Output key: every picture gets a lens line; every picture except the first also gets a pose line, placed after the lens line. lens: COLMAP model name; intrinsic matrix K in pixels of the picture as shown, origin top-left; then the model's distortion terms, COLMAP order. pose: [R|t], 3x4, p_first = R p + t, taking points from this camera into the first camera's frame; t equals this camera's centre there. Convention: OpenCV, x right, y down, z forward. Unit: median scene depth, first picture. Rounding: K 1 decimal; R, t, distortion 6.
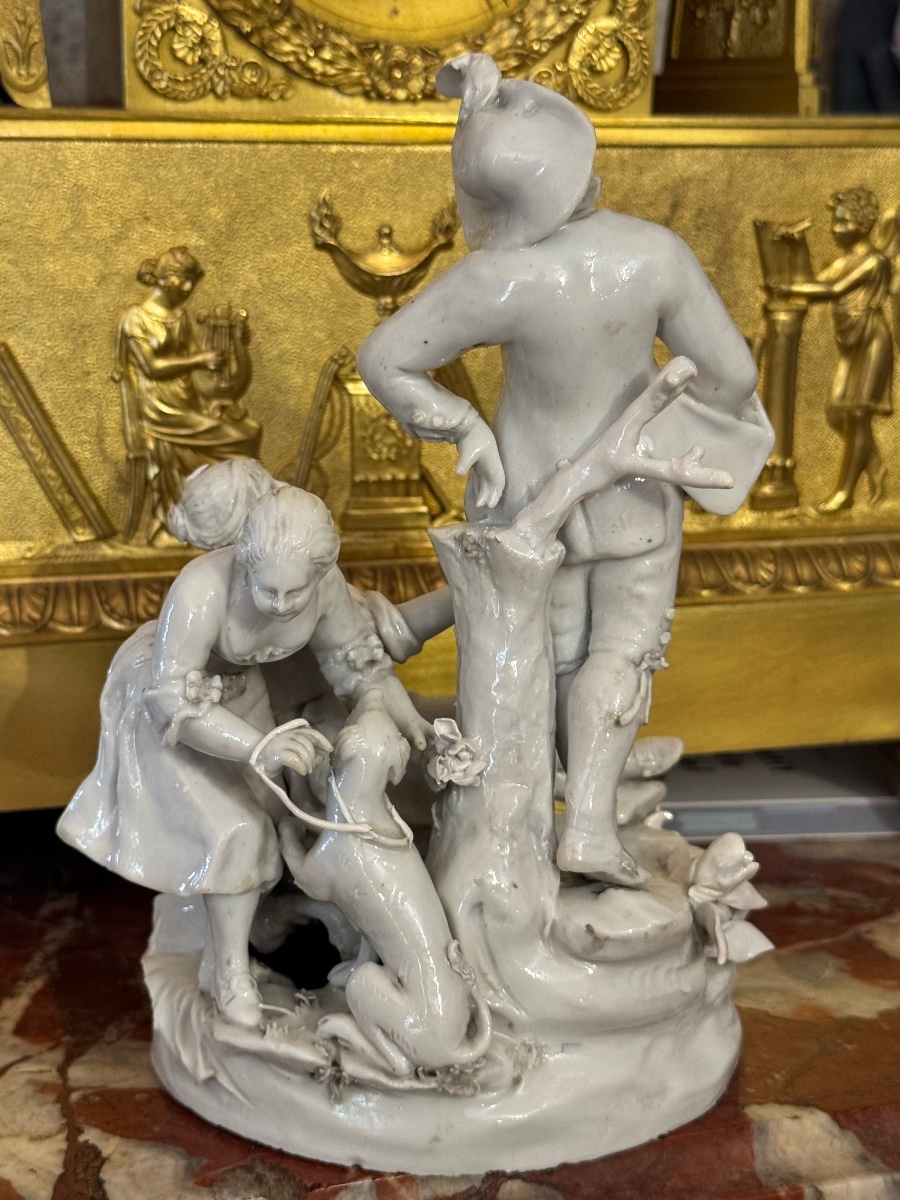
lens RADIAL K [[2178.1, 0, 450.0], [0, 2178.1, 600.0], [0, 0, 1]] dist [0.219636, -0.509424]
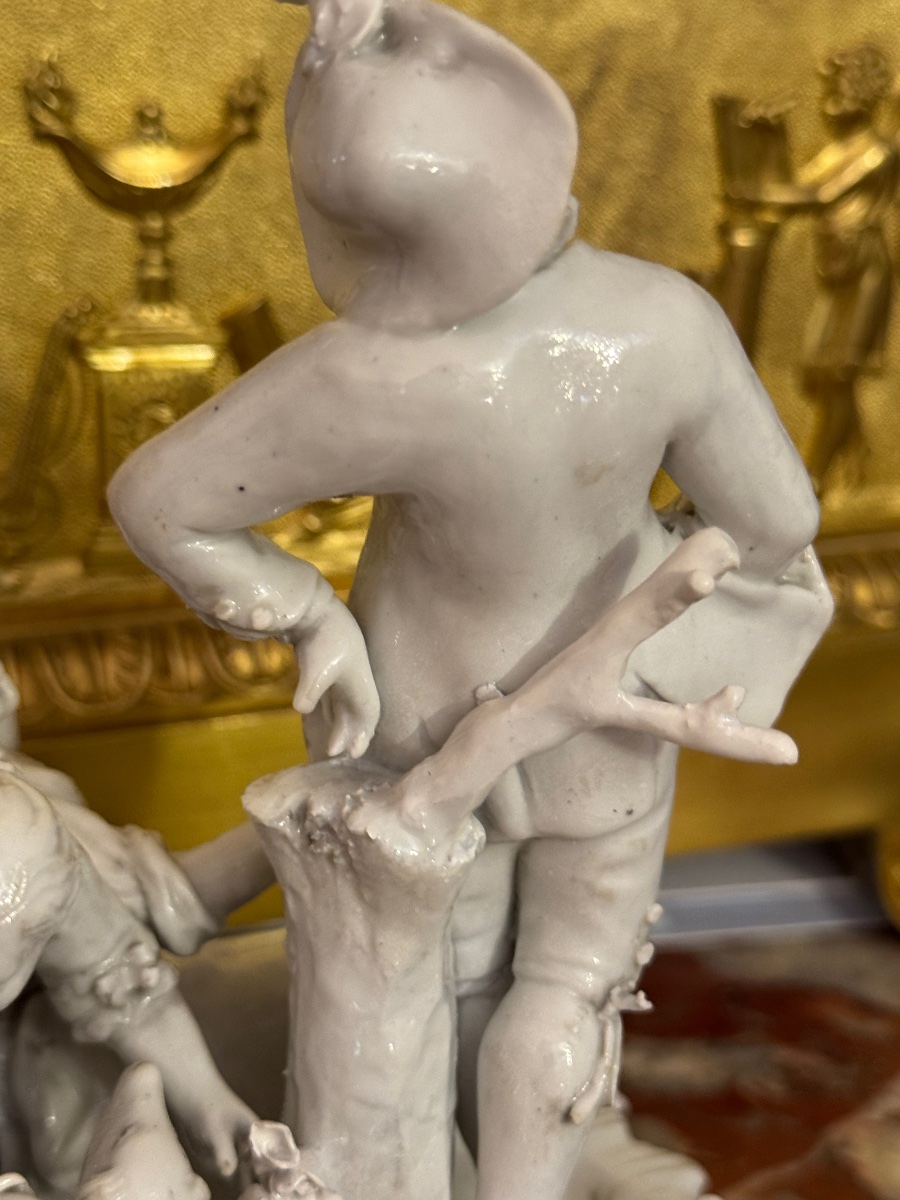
lens RADIAL K [[2178.1, 0, 450.0], [0, 2178.1, 600.0], [0, 0, 1]] dist [0.219636, -0.509424]
pose [[0.993462, -0.001465, 0.114156, -0.016815], [-0.017712, 0.985832, 0.166797, -0.141296], [-0.112784, -0.167729, 0.979360, 0.360099]]
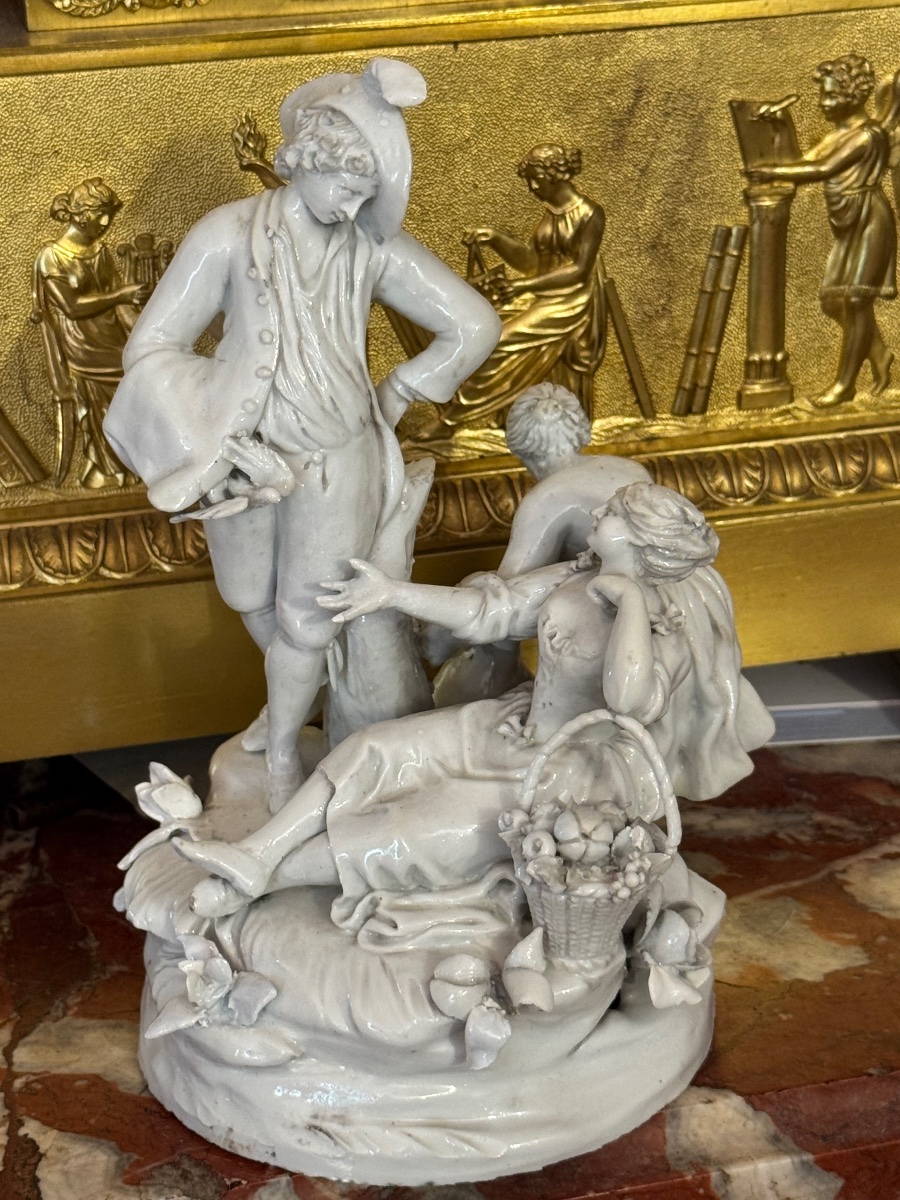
lens RADIAL K [[2974.6, 0, 451.0], [0, 2974.6, 681.8], [0, 0, 1]] dist [0.222134, -0.243892]
pose [[0.996929, -0.013334, -0.077169, 0.124143], [0.028931, 0.978398, 0.204698, -0.208567], [0.072772, -0.206302, 0.975779, -0.279247]]
